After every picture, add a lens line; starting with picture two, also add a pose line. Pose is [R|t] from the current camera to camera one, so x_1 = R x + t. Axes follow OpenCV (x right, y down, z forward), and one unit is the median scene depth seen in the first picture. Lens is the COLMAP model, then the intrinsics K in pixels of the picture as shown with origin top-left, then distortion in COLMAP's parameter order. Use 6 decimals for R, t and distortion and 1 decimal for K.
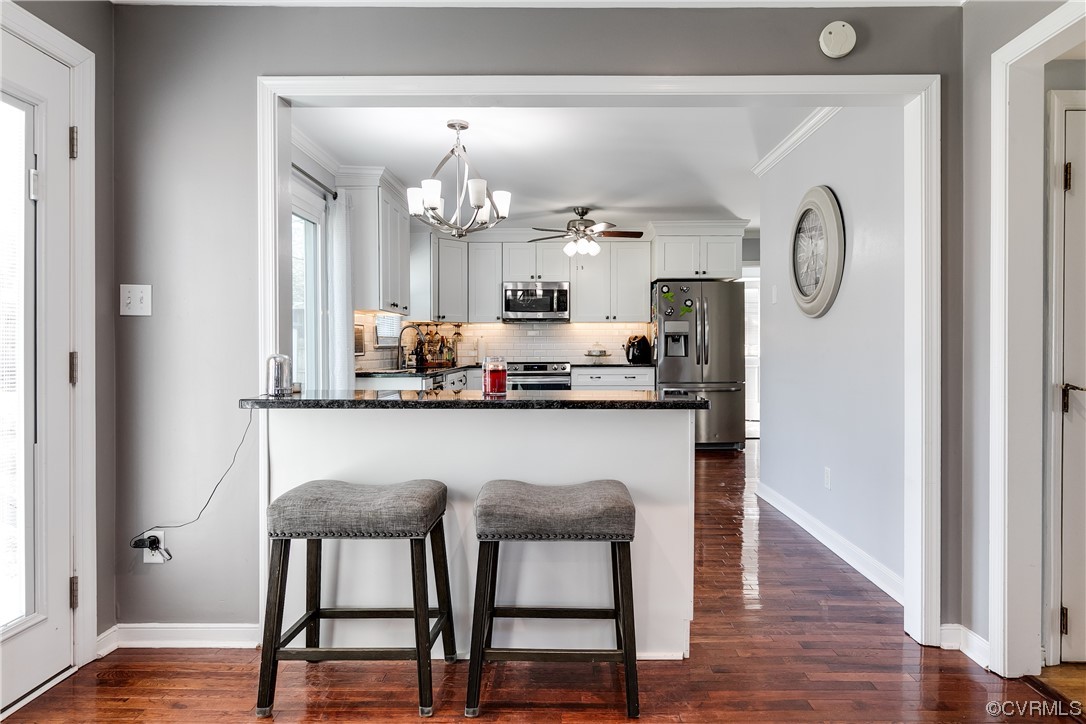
lens RADIAL K [[619.2, 0, 560.3], [0, 619.2, 359.8], [0, 0, 1]] dist [-0.000552, -0.000145]
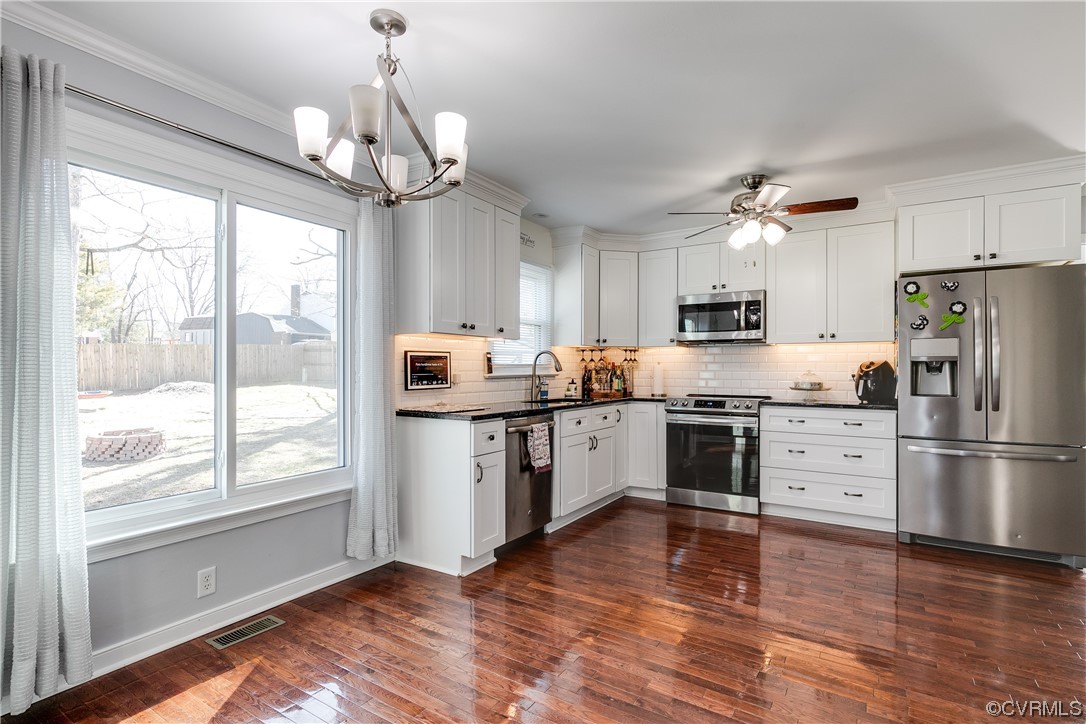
lens RADIAL K [[504.5, 0, 579.0], [0, 504.5, 366.9], [0, 0, 1]] dist [-0.002177, 0.000157]
pose [[0.856819, 0.003605, -0.515605, 0.141974], [-0.014491, 0.999749, -0.017090, -0.020374], [0.515414, 0.022115, 0.856656, 0.384046]]
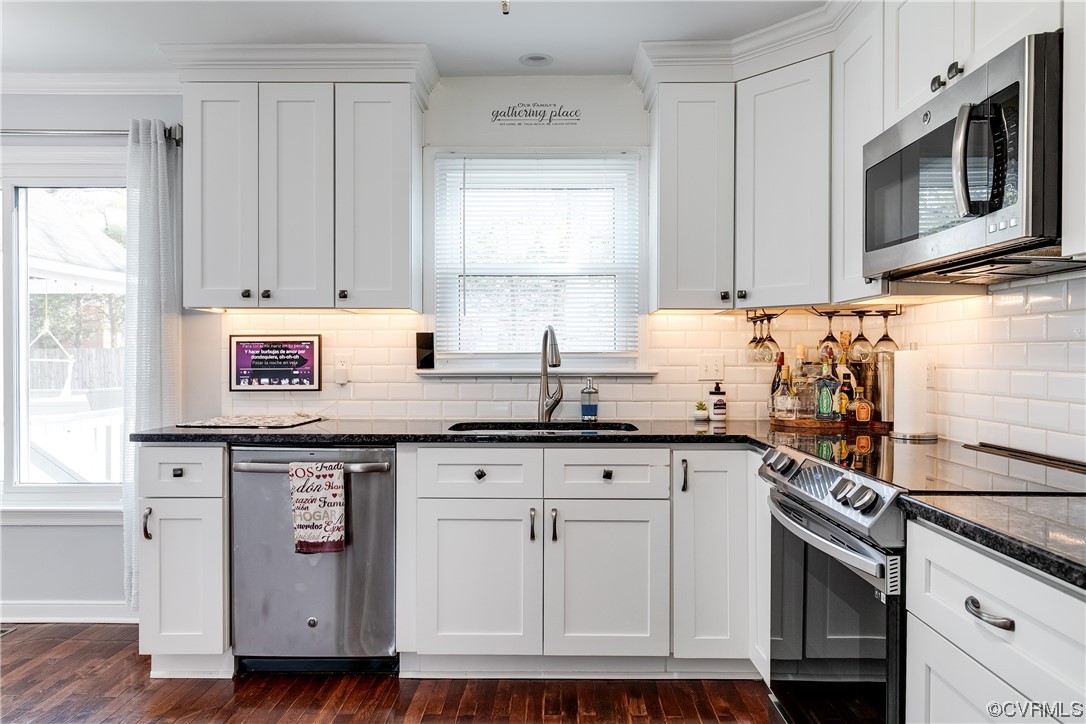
lens RADIAL K [[716.8, 0, 543.0], [0, 716.8, 362.0], [0, 0, 1]] dist [0.001234, 0.000108]
pose [[-0.006890, 0.011323, -0.999912, 0.230178], [-0.019877, 0.999737, 0.011458, -0.032361], [0.999779, 0.019954, -0.006664, 0.889784]]
